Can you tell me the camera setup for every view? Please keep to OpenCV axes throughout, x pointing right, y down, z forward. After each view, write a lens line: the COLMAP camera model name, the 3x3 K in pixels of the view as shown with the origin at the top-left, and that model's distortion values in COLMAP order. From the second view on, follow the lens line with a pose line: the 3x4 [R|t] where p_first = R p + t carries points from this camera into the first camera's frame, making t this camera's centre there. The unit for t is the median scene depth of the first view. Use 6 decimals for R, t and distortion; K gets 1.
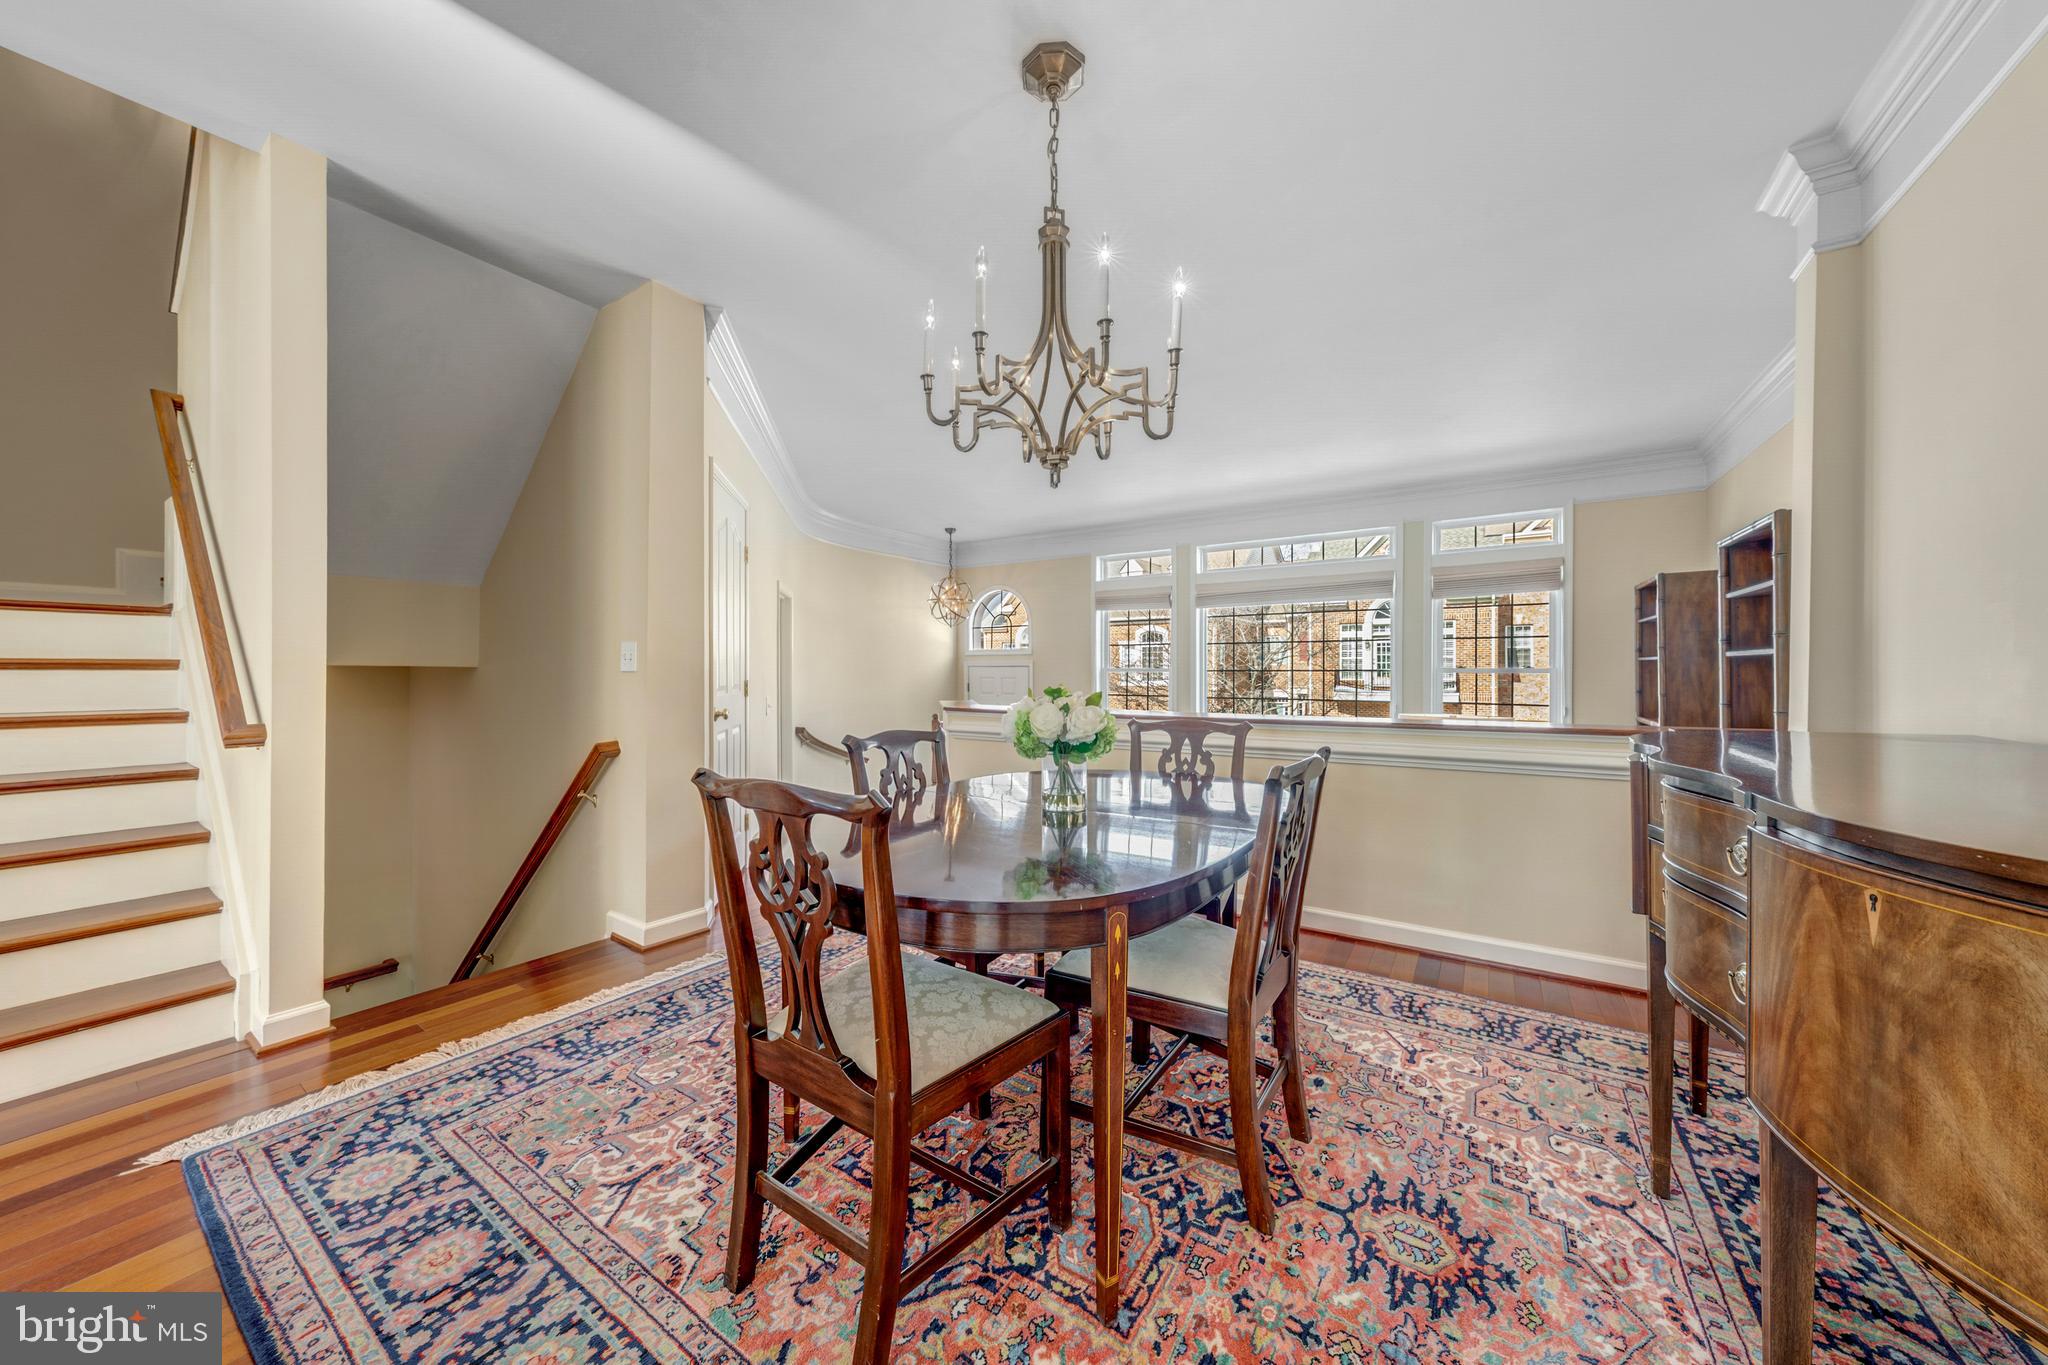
lens RADIAL K [[698.2, 0, 1015.4], [0, 698.2, 662.6], [0, 0, 1]] dist [0.000508, 0.000358]
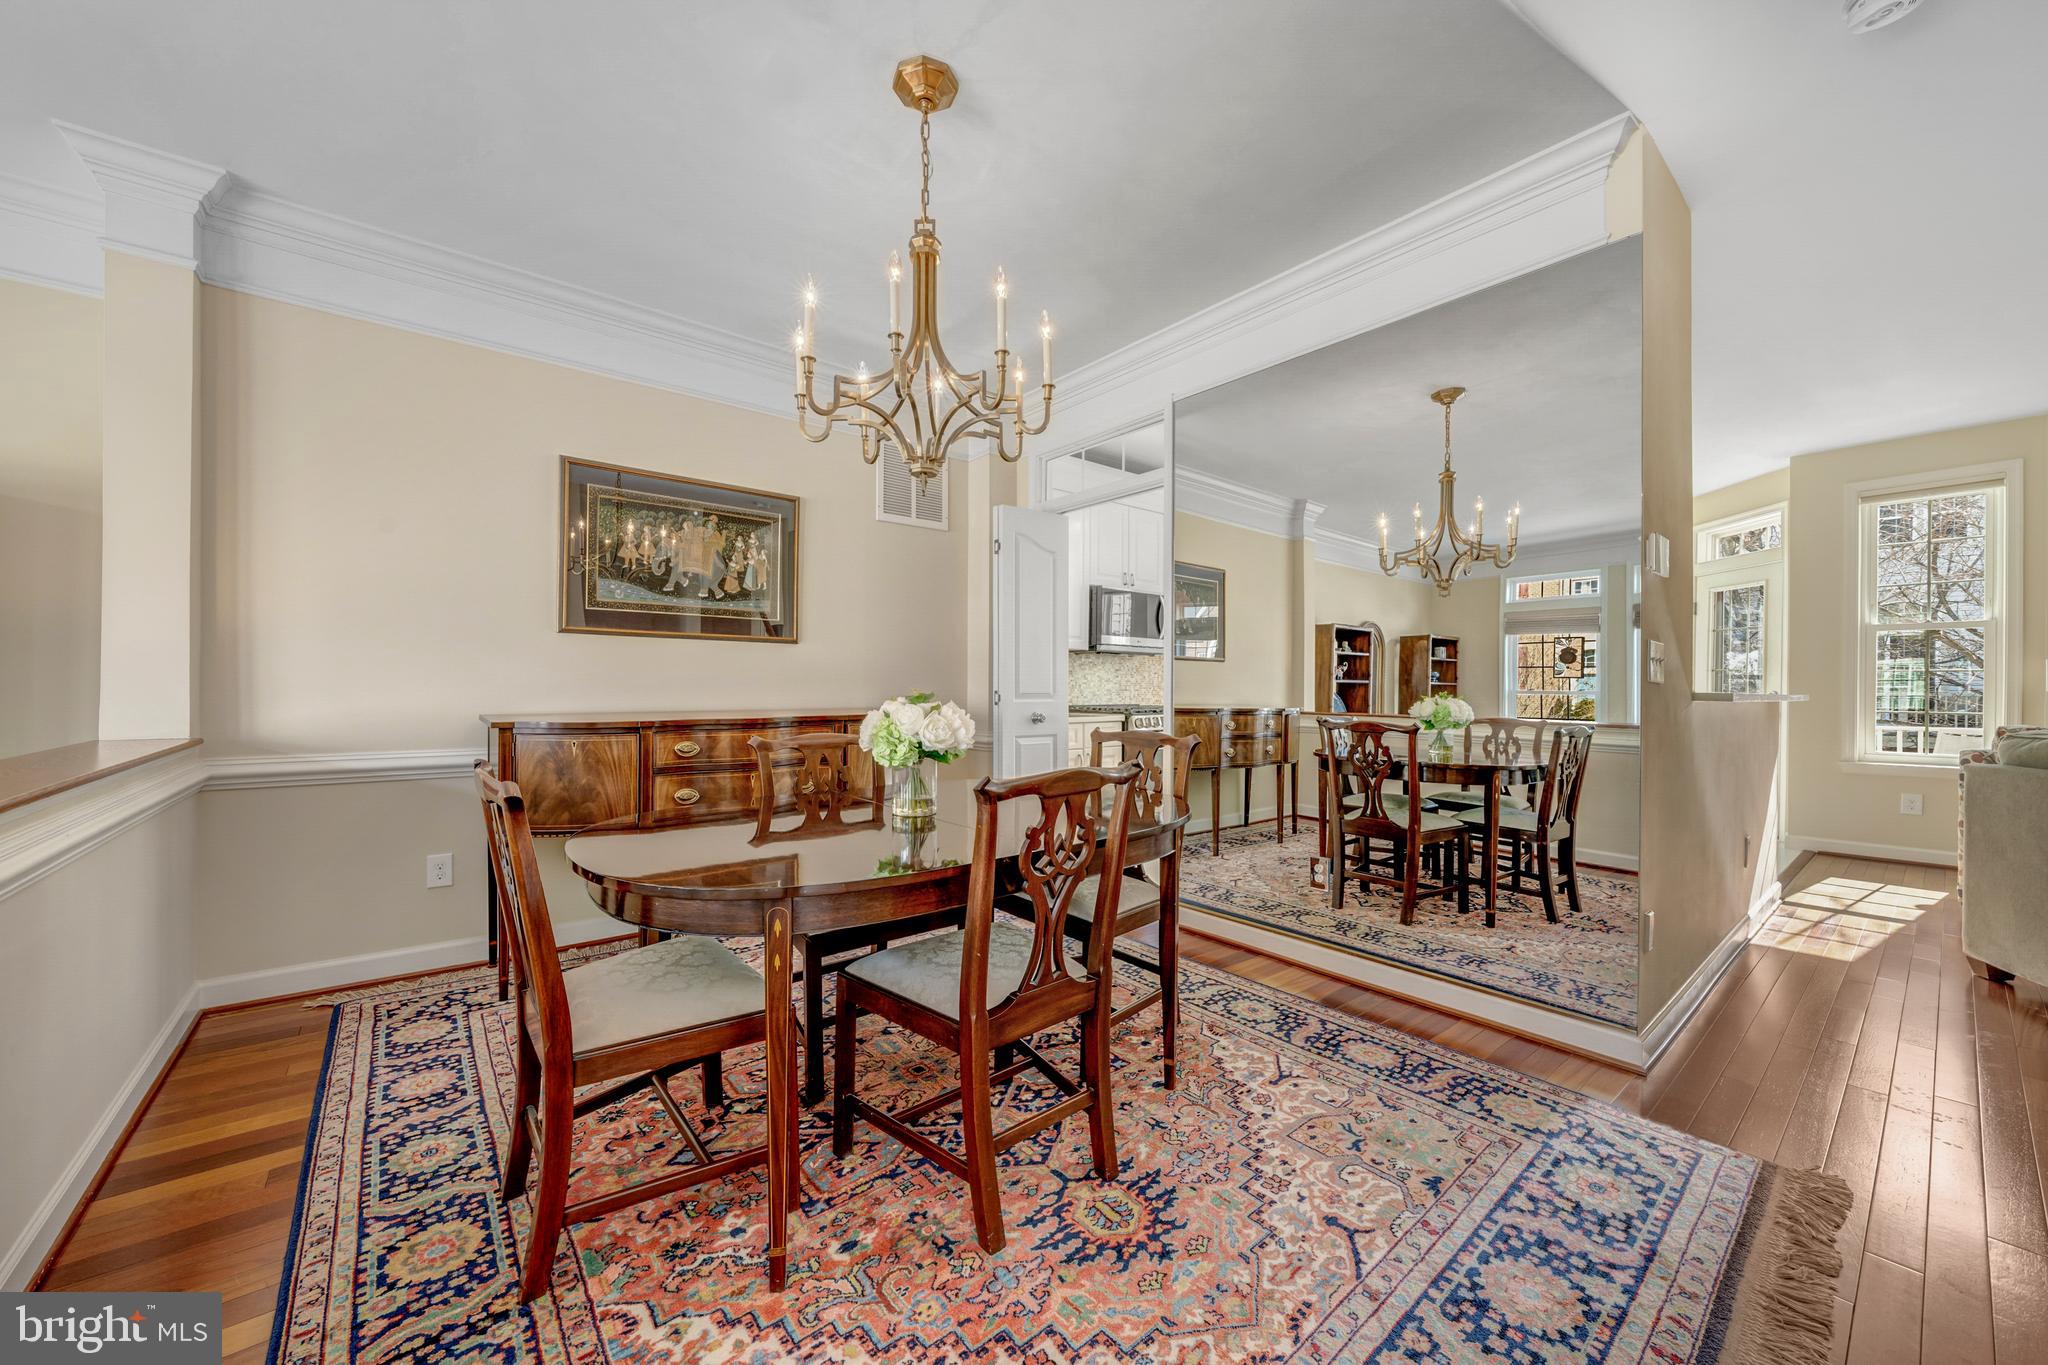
lens RADIAL K [[766.5, 0, 1013.9], [0, 766.5, 698.2], [0, 0, 1]] dist [-0.002152, 0.000735]
pose [[0.955597, 0.010066, -0.294506, 0.597467], [-0.003775, 0.999753, 0.021922, 0.041738], [0.294654, -0.019837, 0.955398, -0.074506]]
